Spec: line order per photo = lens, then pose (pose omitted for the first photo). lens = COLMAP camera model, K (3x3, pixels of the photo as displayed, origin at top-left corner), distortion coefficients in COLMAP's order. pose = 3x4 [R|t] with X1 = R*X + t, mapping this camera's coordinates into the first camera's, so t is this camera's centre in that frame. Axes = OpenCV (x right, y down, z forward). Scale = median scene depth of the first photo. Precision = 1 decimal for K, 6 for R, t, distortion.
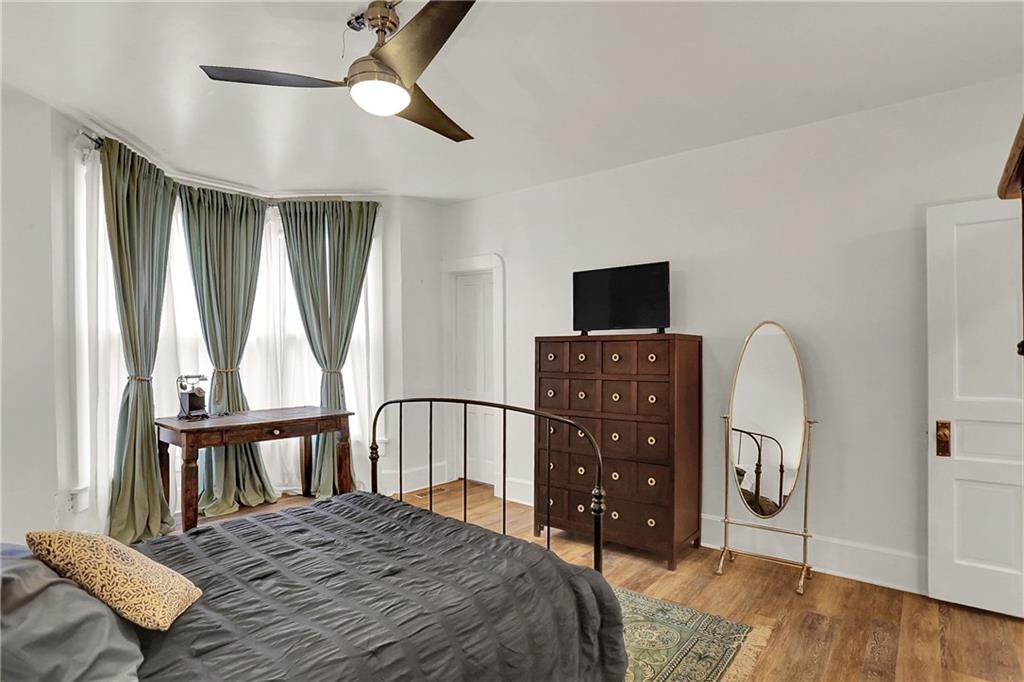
lens RADIAL K [[513.9, 0, 522.3], [0, 513.9, 347.4], [0, 0, 1]] dist [-0.064234, 0.032565]
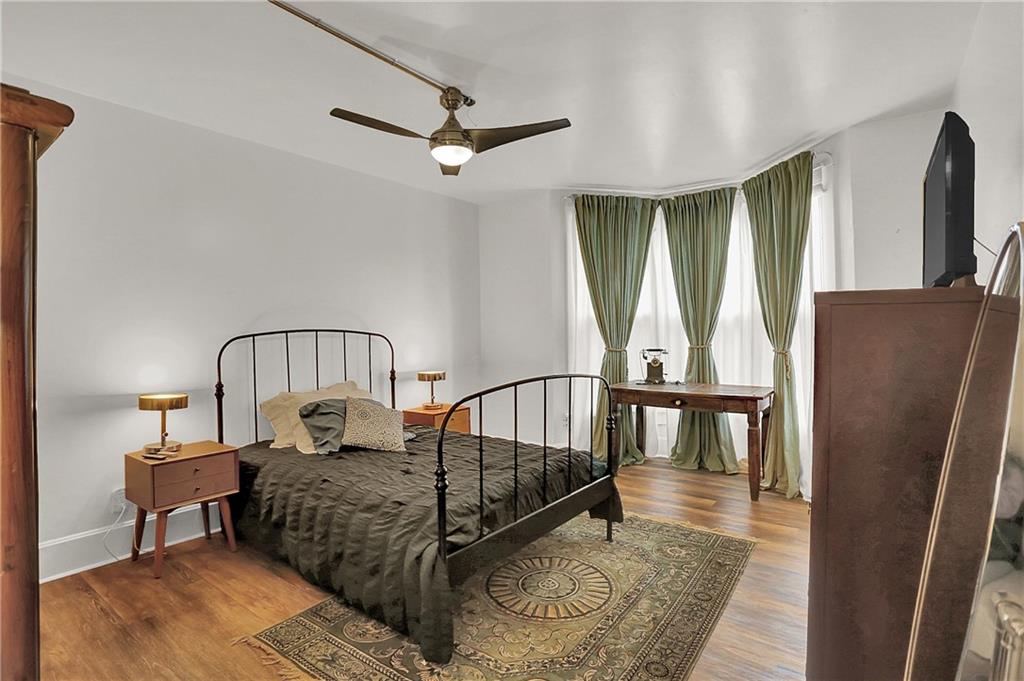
lens RADIAL K [[513.6, 0, 515.7], [0, 513.6, 332.8], [0, 0, 1]] dist [-0.066650, 0.031566]
pose [[0.053560, 0.004151, -0.998556, 0.594063], [0.011236, 0.999926, 0.004760, 0.003732], [0.998501, -0.011475, 0.053510, 0.557689]]
